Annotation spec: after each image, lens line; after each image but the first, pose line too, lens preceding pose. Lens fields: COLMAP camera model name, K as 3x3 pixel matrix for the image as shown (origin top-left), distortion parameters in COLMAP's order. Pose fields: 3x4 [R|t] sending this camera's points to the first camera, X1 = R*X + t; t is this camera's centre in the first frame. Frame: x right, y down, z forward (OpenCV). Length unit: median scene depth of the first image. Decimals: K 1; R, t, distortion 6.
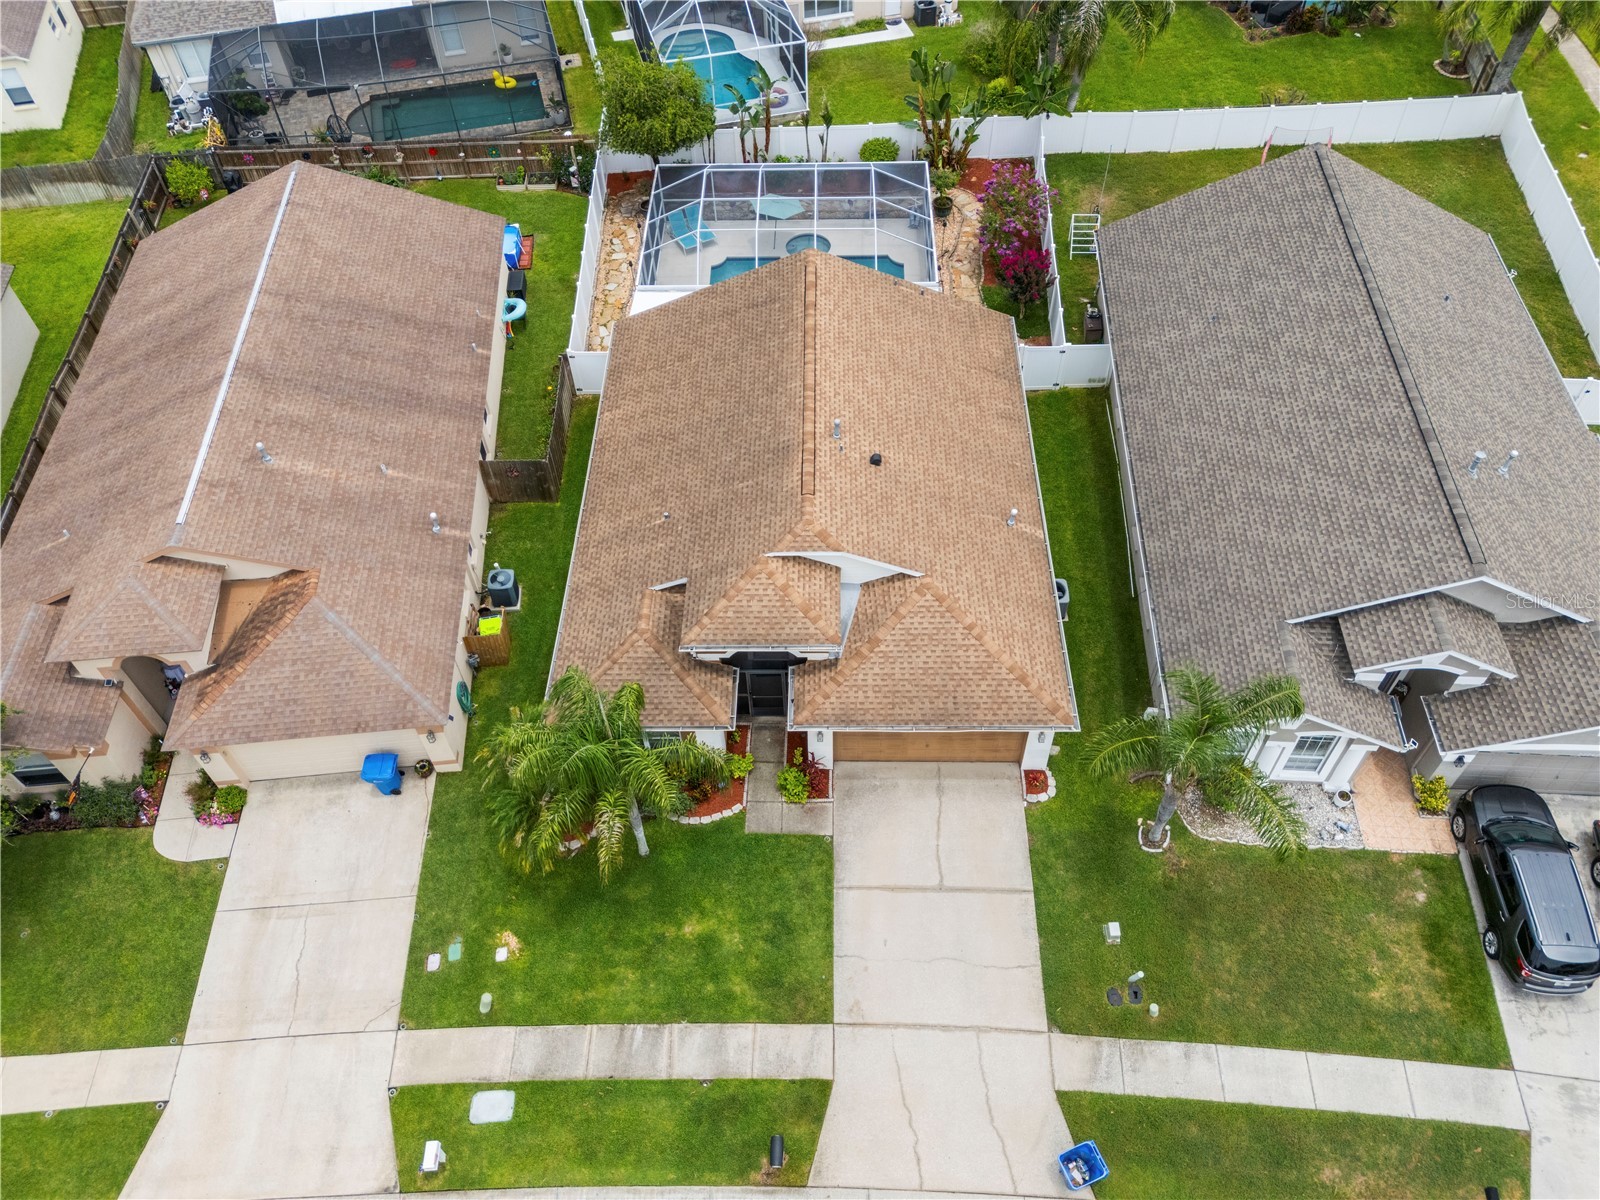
lens RADIAL K [[1175.6, 0, 800.0], [0, 1175.6, 600.0], [0, 0, 1]] dist [0.077327, -0.068715]
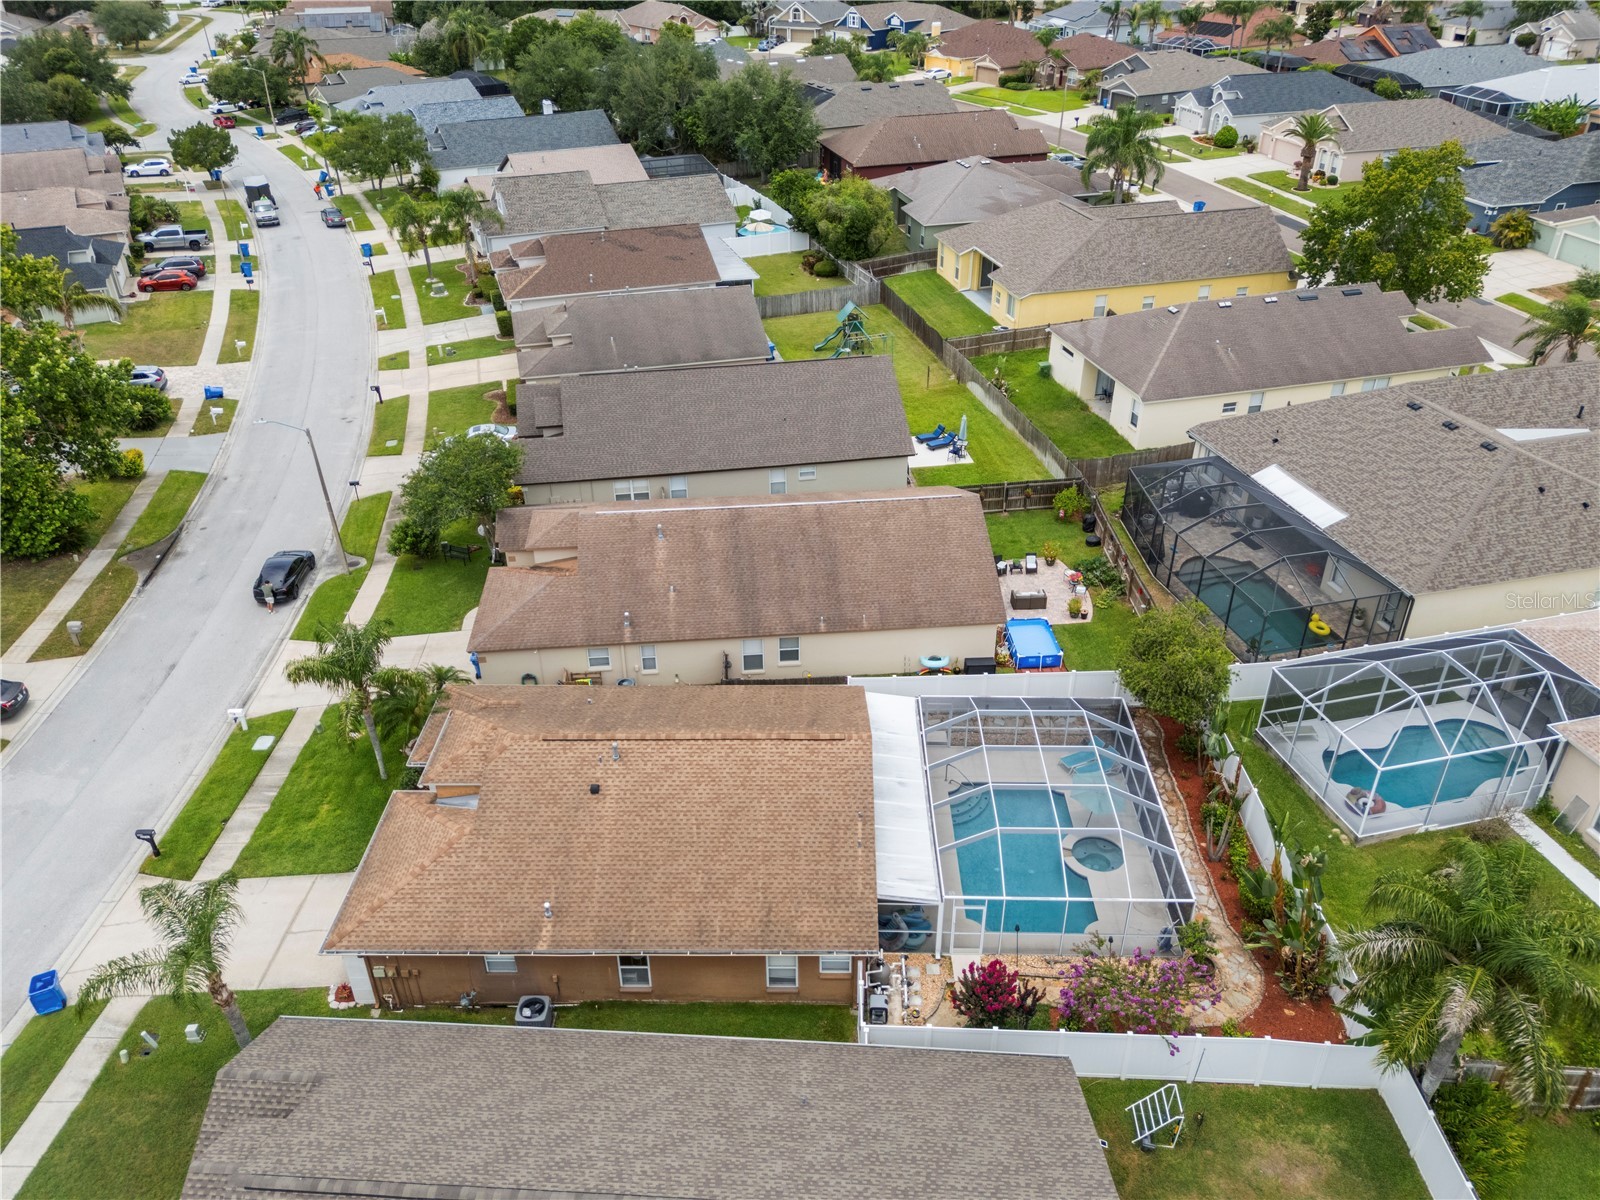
lens RADIAL K [[1175.6, 0, 800.0], [0, 1175.6, 600.0], [0, 0, 1]] dist [0.077327, -0.068715]
pose [[-0.001189, 0.545829, -0.837896, 1.020356], [-0.766915, 0.537220, 0.351049, -0.851334], [0.641747, 0.643013, 0.417965, 0.566771]]
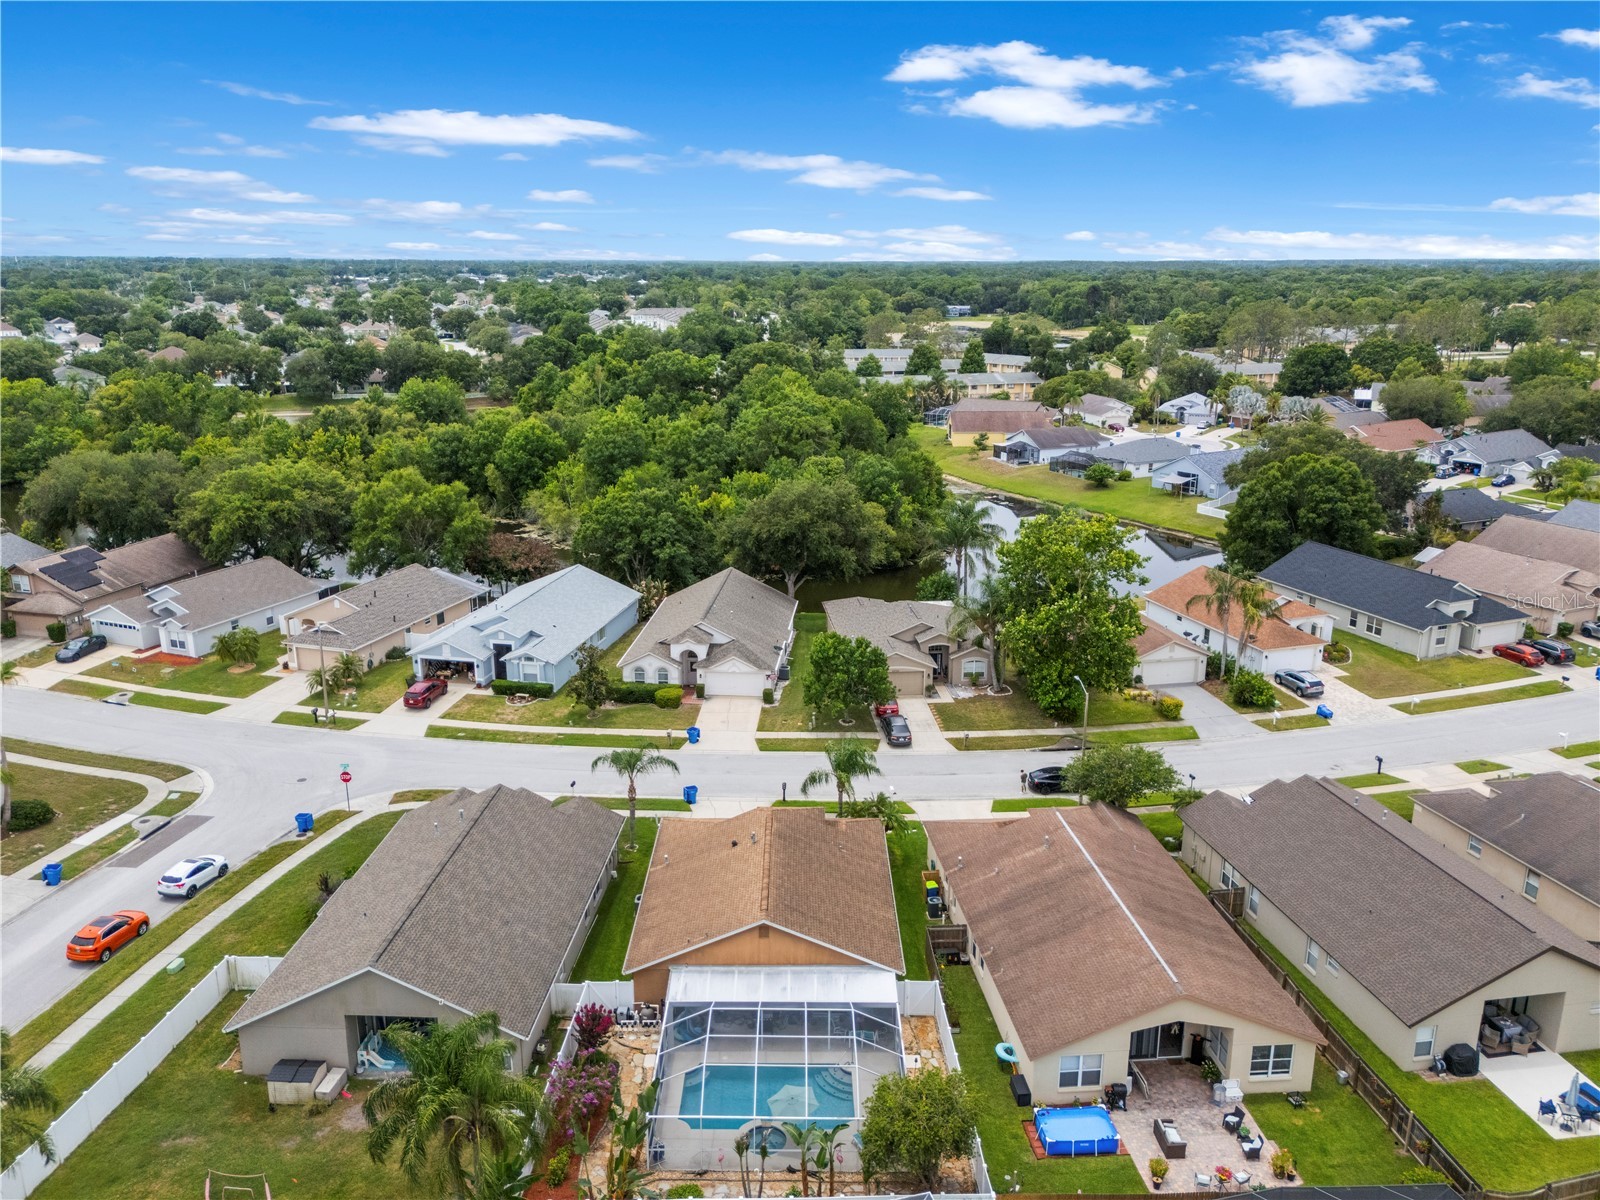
lens RADIAL K [[1216.1, 0, 800.0], [0, 1216.1, 600.0], [0, 0, 1]] dist [0.051202, -0.001382]
pose [[-0.999725, 0.022651, -0.006124, -0.045049], [0.003560, 0.404376, 0.914586, -2.322160], [0.023193, 0.914312, -0.404346, 1.576609]]
